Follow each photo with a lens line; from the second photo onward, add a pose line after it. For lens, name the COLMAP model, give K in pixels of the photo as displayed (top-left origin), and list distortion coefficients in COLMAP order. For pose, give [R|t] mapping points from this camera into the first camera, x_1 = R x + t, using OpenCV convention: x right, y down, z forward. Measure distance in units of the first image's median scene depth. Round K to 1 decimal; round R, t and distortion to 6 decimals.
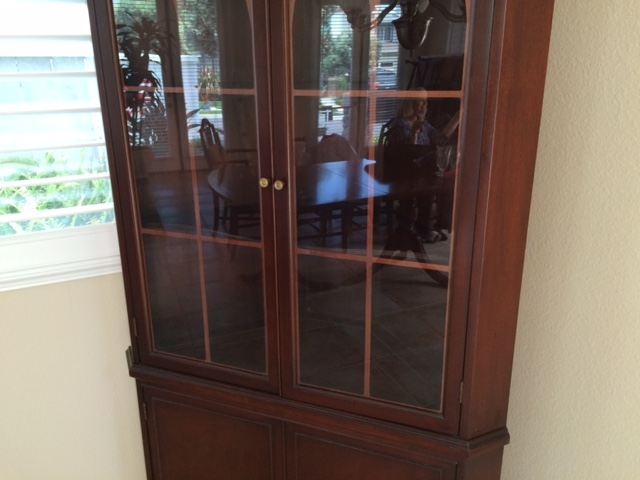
lens RADIAL K [[542.7, 0, 318.7], [0, 542.7, 234.4], [0, 0, 1]] dist [0.073560, -0.102511]
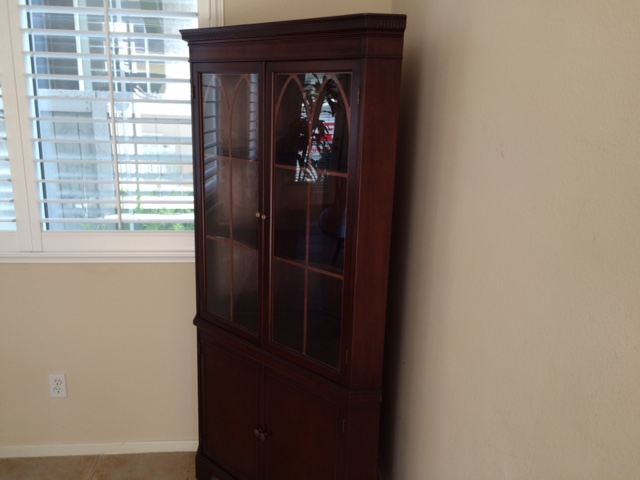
lens RADIAL K [[542.7, 0, 318.7], [0, 542.7, 234.4], [0, 0, 1]] dist [0.073560, -0.102511]
pose [[0.939665, 0.113555, -0.322699, 0.256275], [-0.136296, 0.989471, -0.048694, 0.009194], [0.313772, 0.089739, 0.945248, -0.222819]]
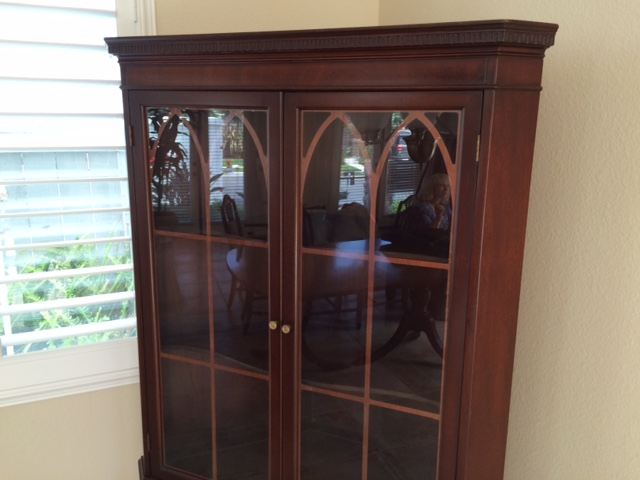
lens RADIAL K [[542.7, 0, 318.7], [0, 542.7, 234.4], [0, 0, 1]] dist [0.073560, -0.102511]
pose [[0.998981, 0.030654, -0.033136, 0.009230], [-0.033887, 0.994222, -0.101853, -0.067548], [0.029822, 0.102872, 0.994247, -0.047053]]
